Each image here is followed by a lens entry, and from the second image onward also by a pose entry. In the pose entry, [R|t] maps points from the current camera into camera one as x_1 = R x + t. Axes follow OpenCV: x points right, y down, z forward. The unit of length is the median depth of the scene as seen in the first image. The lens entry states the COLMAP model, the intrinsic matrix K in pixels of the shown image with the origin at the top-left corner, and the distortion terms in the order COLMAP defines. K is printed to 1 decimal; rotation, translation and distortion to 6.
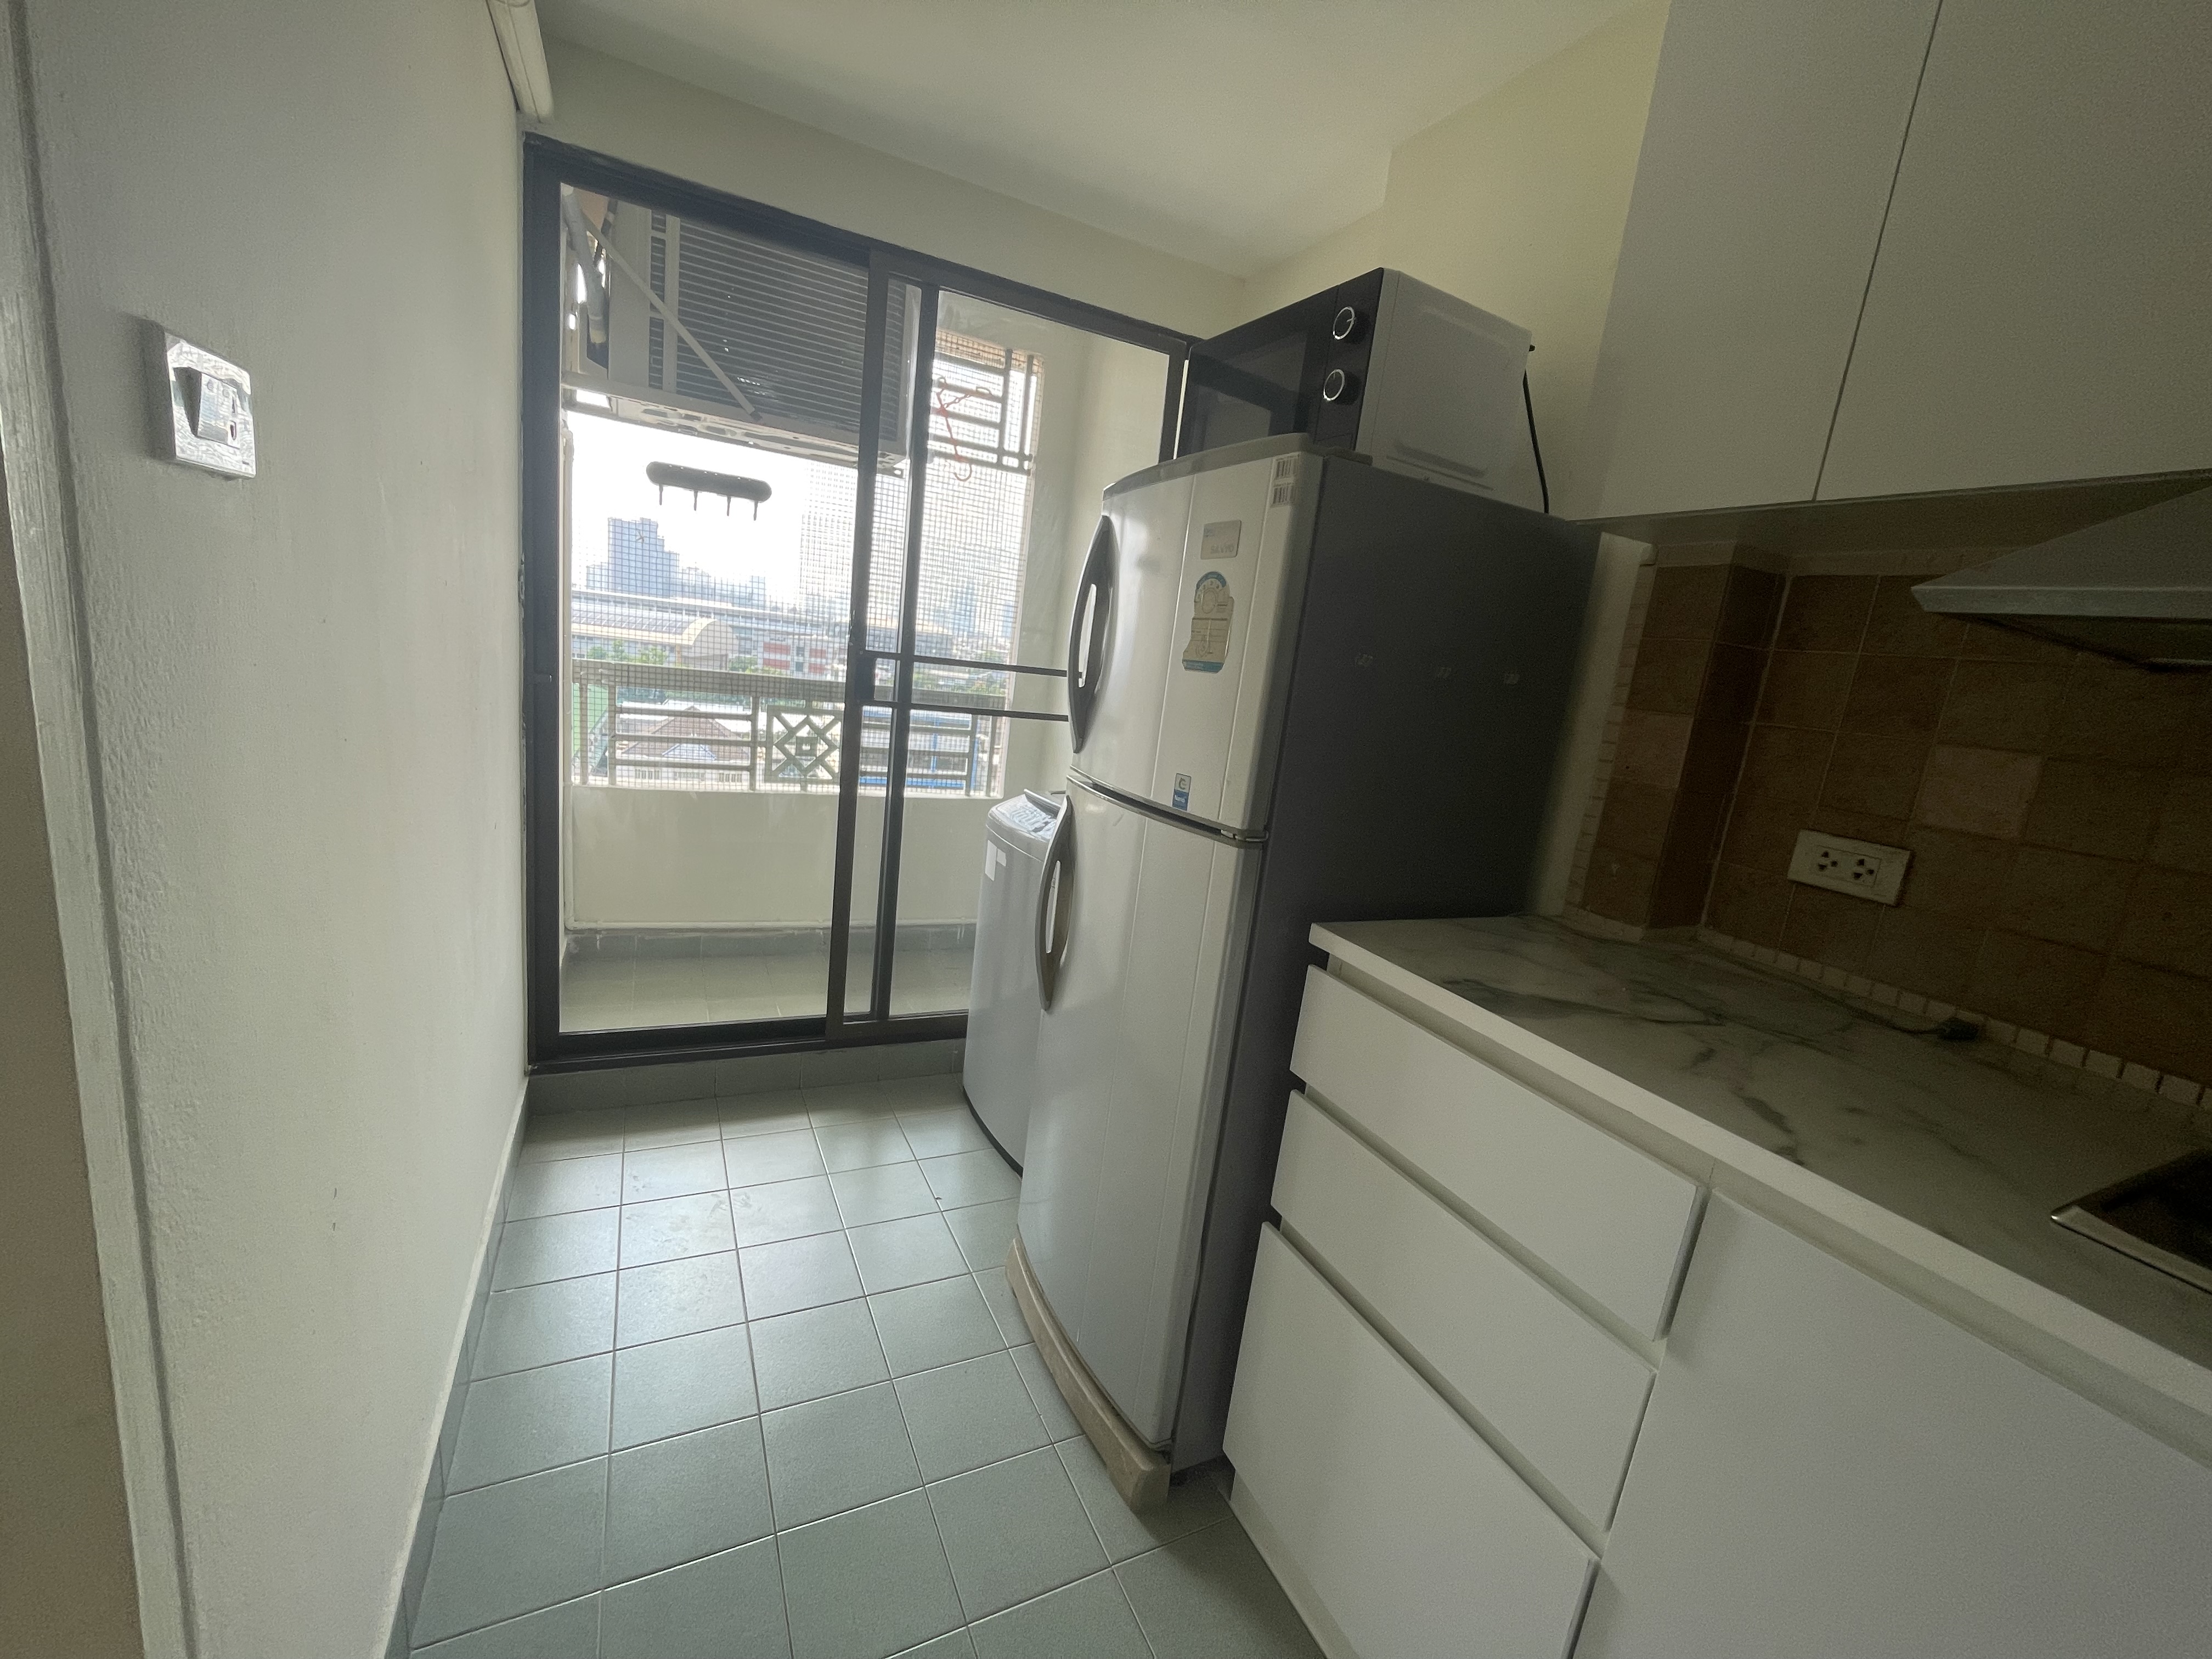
lens RADIAL K [[898.3, 0, 1101.5], [0, 898.3, 831.4], [0, 0, 1]] dist [-0.000346, -0.000157]
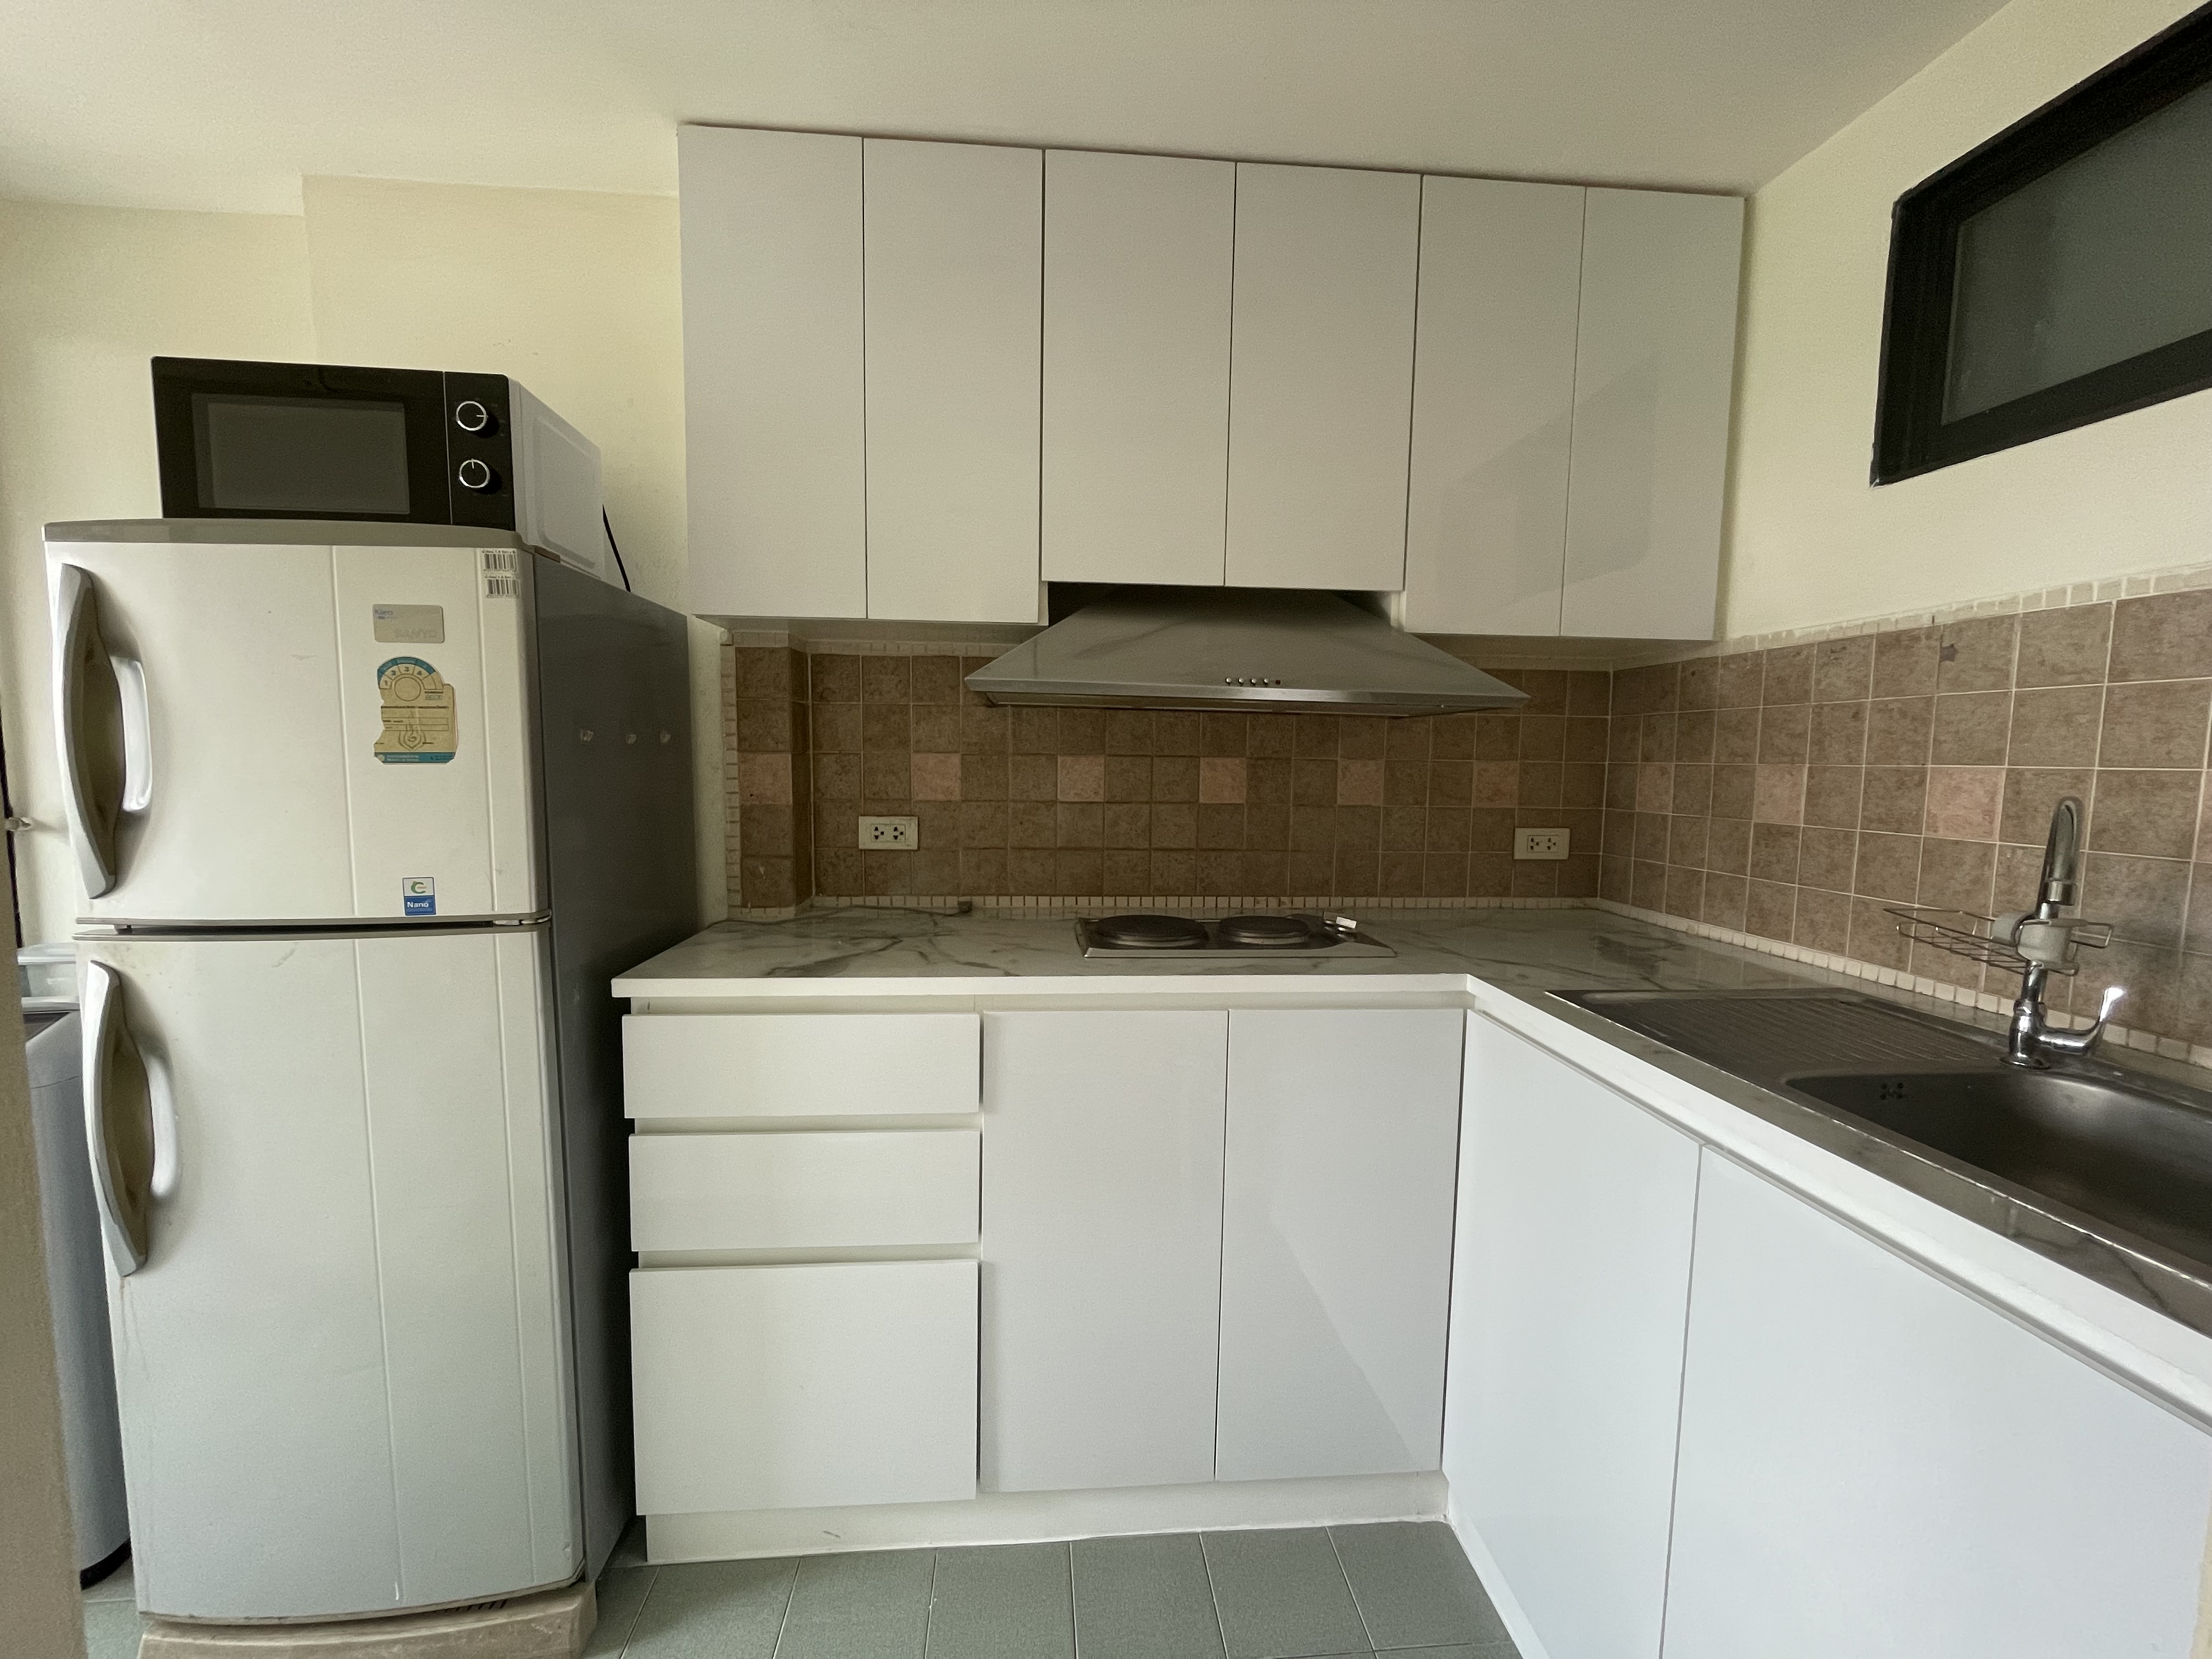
lens RADIAL K [[898.3, 0, 1102.1], [0, 898.3, 836.5], [0, 0, 1]] dist [-0.000346, -0.000157]
pose [[0.367478, -0.195151, 0.909327, -0.493609], [0.213707, 0.969293, 0.121657, -0.068640], [-0.905146, 0.149623, 0.397899, 0.006810]]
